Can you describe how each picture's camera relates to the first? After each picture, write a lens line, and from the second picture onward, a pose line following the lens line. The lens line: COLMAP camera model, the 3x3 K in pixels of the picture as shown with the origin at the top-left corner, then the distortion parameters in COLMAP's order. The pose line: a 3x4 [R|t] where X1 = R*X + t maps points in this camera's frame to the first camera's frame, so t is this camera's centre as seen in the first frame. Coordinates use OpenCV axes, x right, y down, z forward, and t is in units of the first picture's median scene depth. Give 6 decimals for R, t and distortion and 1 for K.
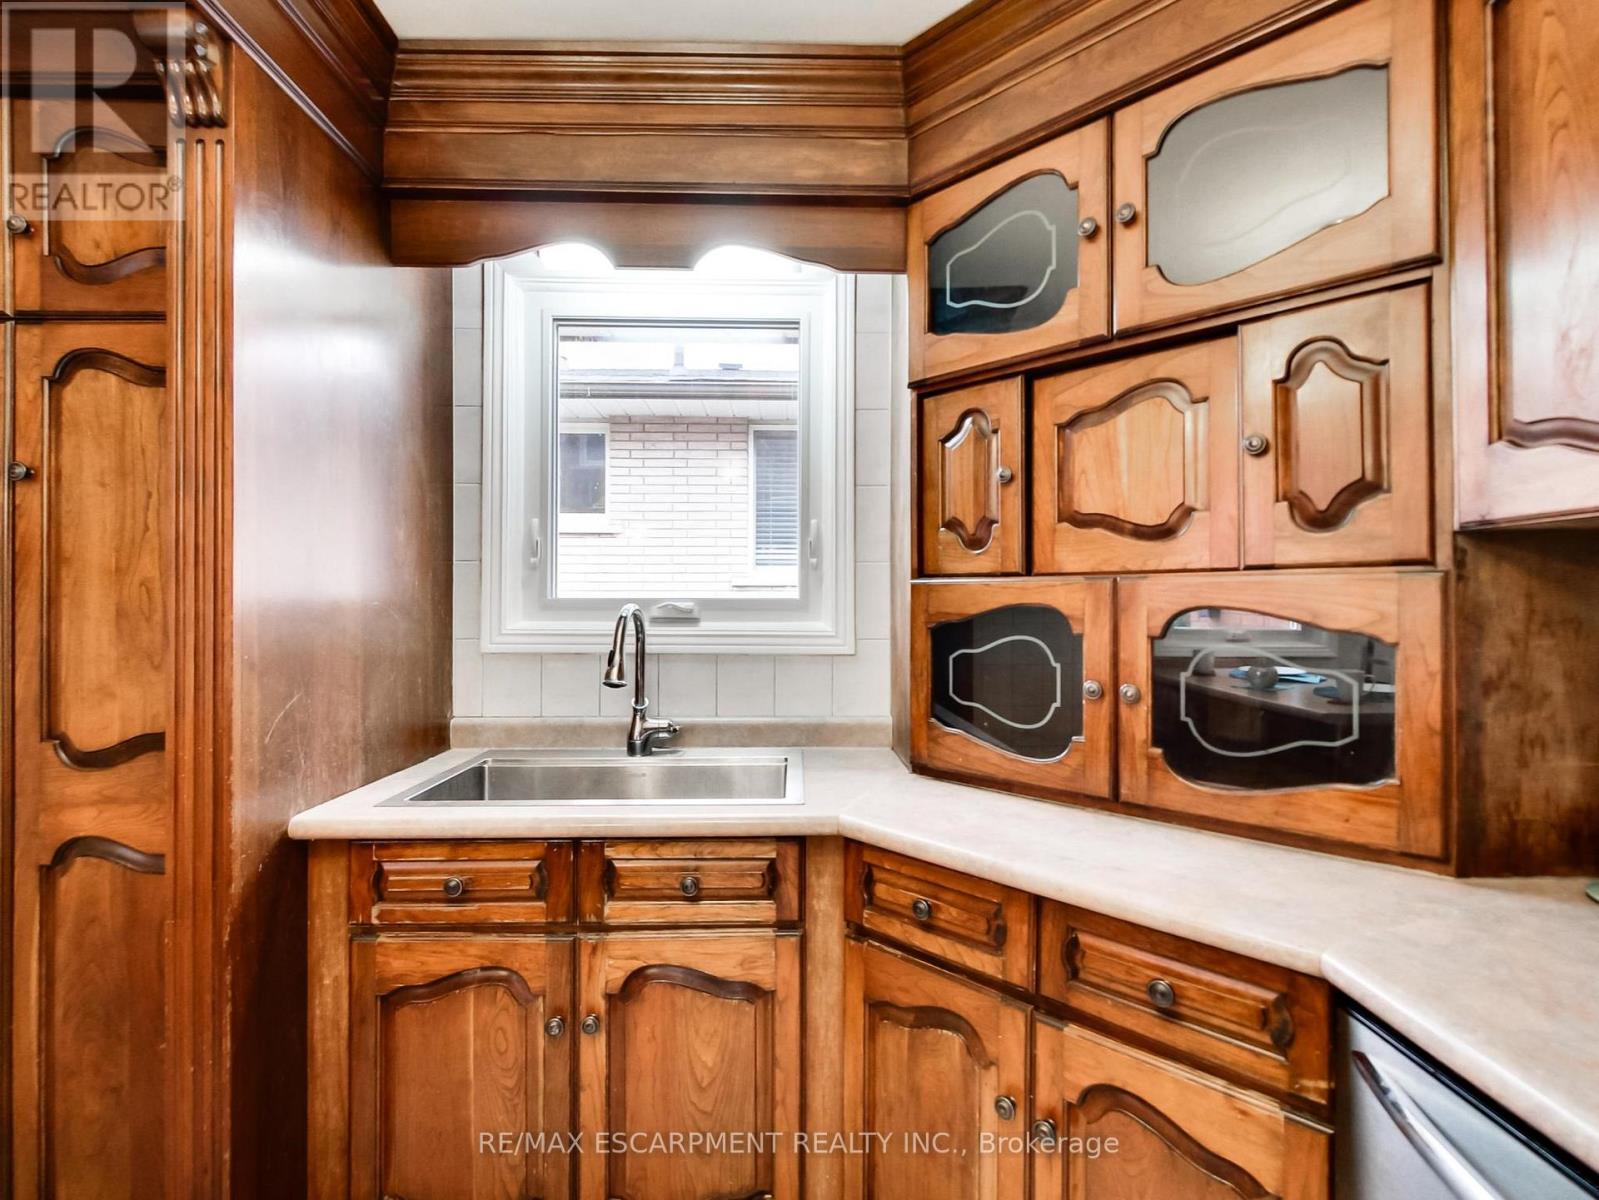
lens RADIAL K [[739.6, 0, 792.9], [0, 739.6, 594.4], [0, 0, 1]] dist [-0.001616, -0.000024]
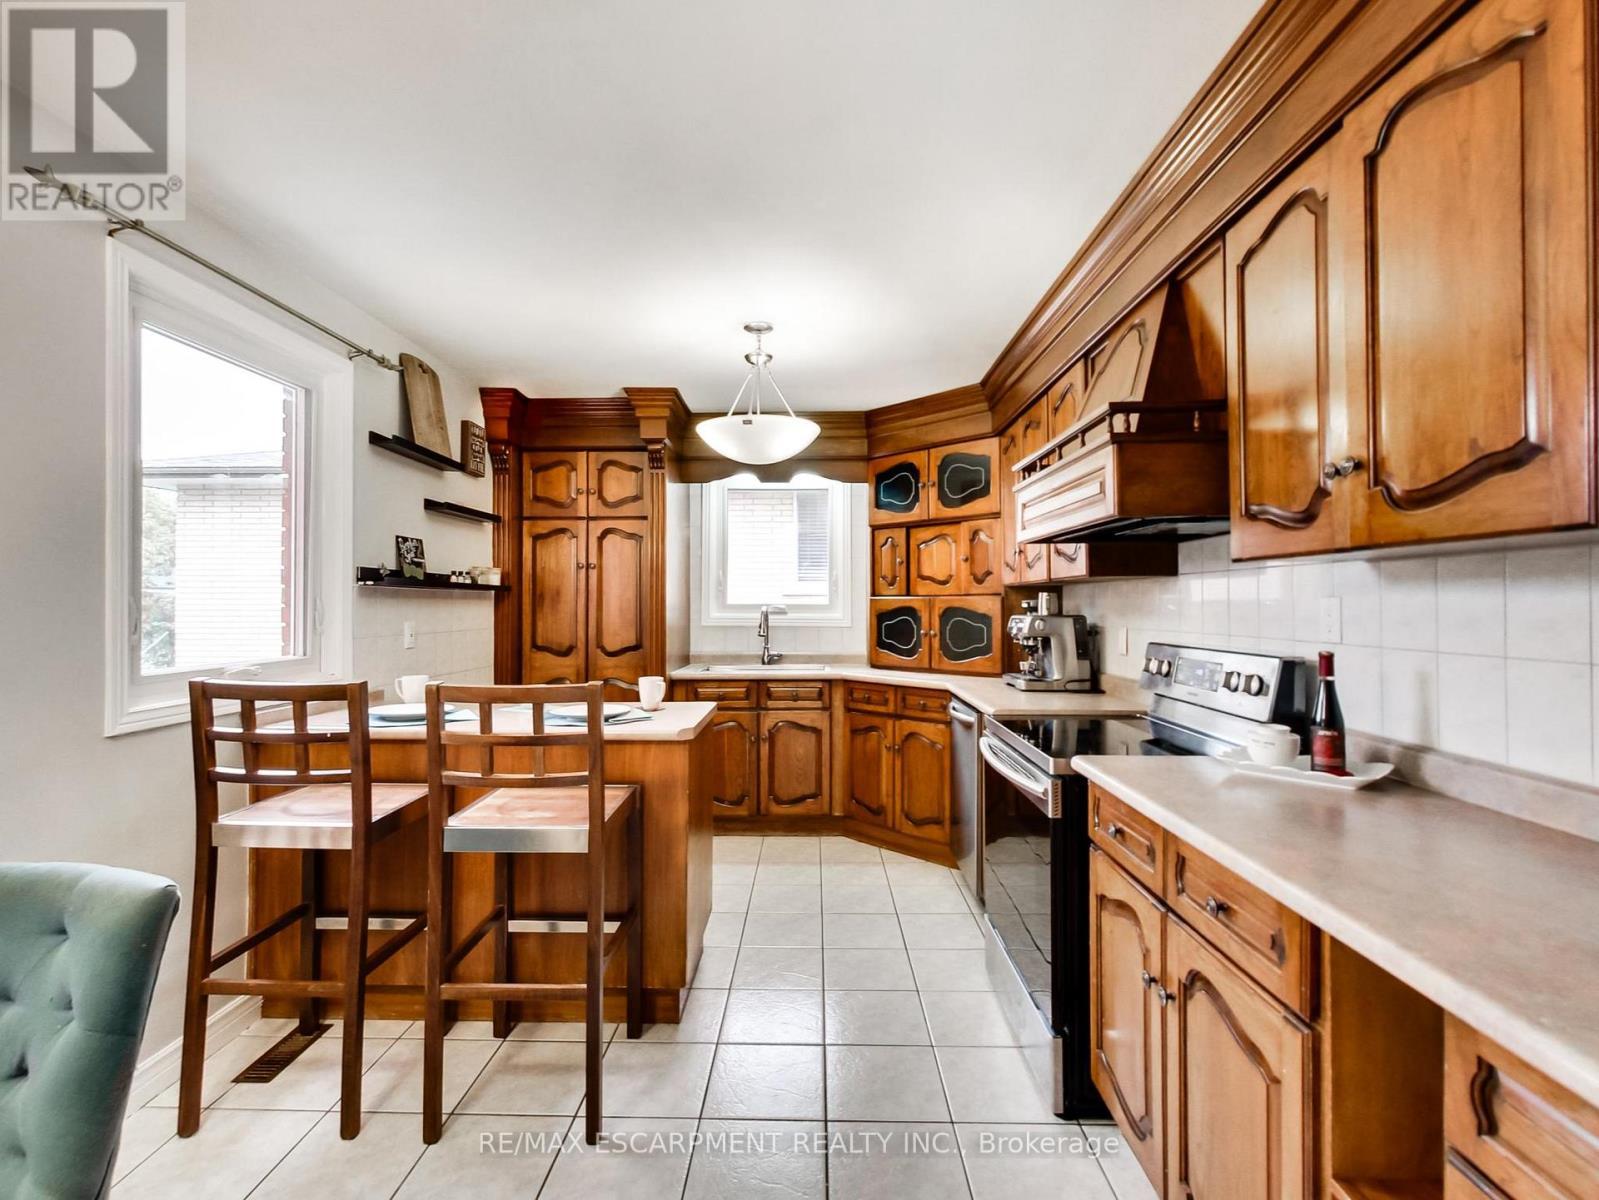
lens RADIAL K [[739.6, 0, 792.9], [0, 739.6, 594.4], [0, 0, 1]] dist [-0.001616, -0.000024]
pose [[0.999364, -0.003052, -0.035518, -0.034060], [0.002892, 0.999985, -0.004564, -0.022246], [0.035532, 0.004458, 0.999359, -2.133252]]
